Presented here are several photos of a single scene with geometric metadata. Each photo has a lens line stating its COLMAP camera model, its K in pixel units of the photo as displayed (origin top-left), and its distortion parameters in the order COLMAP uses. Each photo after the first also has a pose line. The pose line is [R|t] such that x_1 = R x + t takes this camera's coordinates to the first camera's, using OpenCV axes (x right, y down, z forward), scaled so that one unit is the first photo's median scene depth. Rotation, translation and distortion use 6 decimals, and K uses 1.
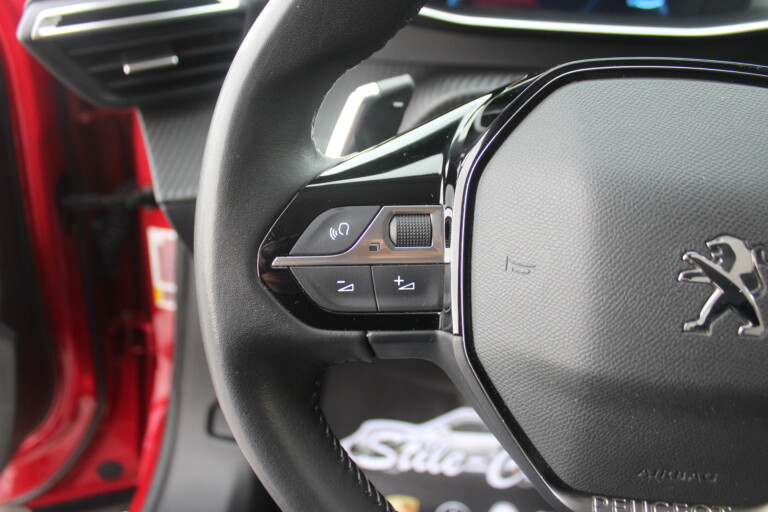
lens RADIAL K [[633.1, 0, 381.2], [0, 633.1, 264.5], [0, 0, 1]] dist [-0.174412, 0.142656]
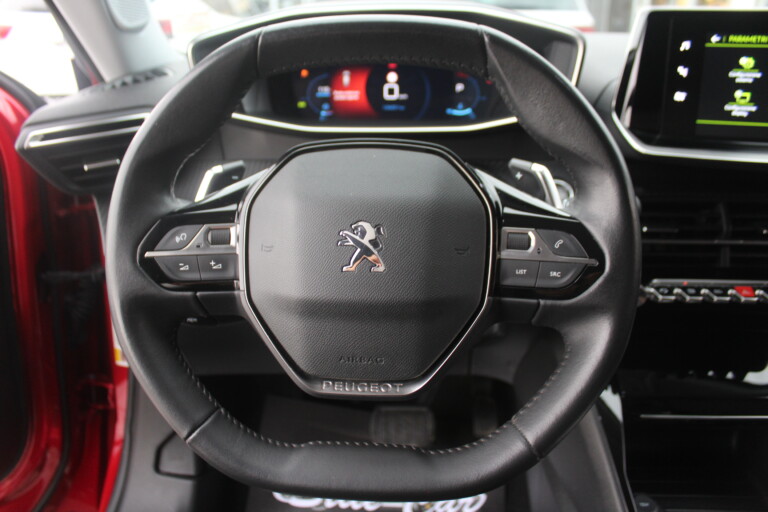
lens RADIAL K [[645.3, 0, 384.0], [0, 645.3, 256.0], [0, 0, 1]] dist [-0.165245, 0.149762]
pose [[0.999182, -0.036907, 0.016550, 0.499195], [0.039425, 0.980098, -0.194558, 0.387780], [-0.009040, 0.195052, 0.980751, -0.841090]]
